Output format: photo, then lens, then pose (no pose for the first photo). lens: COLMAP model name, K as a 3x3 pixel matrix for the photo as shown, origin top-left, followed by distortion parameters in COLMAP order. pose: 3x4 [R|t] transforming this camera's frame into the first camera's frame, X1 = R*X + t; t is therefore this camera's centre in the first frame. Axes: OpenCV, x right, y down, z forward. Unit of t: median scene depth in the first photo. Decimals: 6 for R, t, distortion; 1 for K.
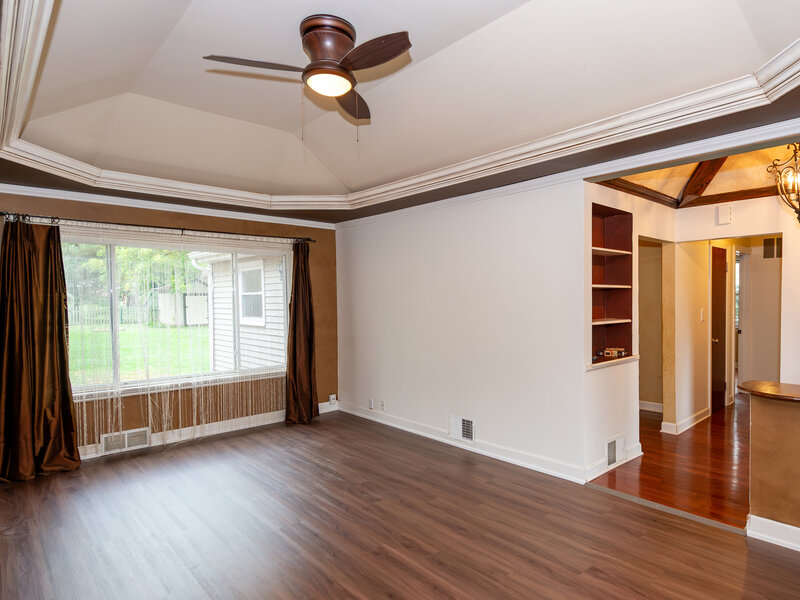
lens RADIAL K [[478.1, 0, 399.5], [0, 478.1, 309.5], [0, 0, 1]] dist [0.000879, 0.000050]
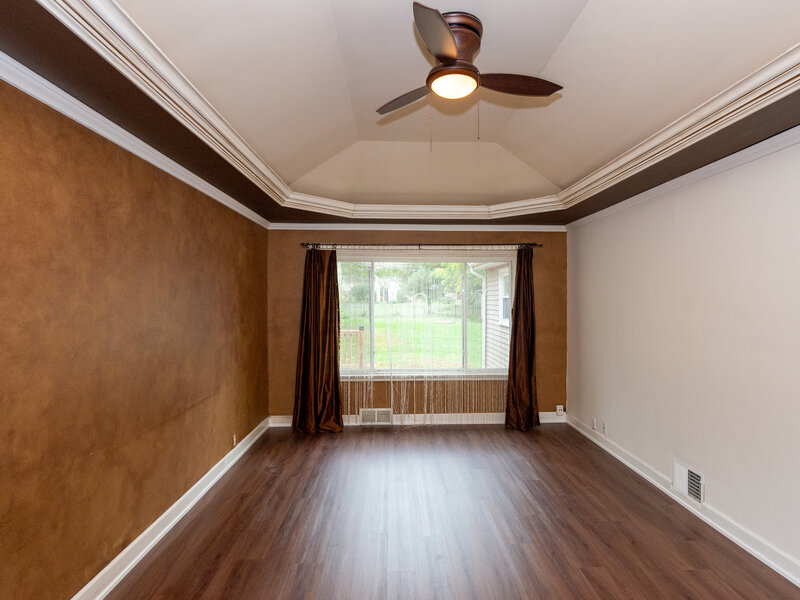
lens RADIAL K [[426.9, 0, 400.0], [0, 426.9, 300.0], [0, 0, 1]] dist [0.019276, -0.000127]
pose [[0.771308, 0.004484, -0.636446, 0.183854], [-0.015389, 0.999814, -0.011607, -0.018823], [0.636276, 0.018747, 0.771234, 0.162420]]
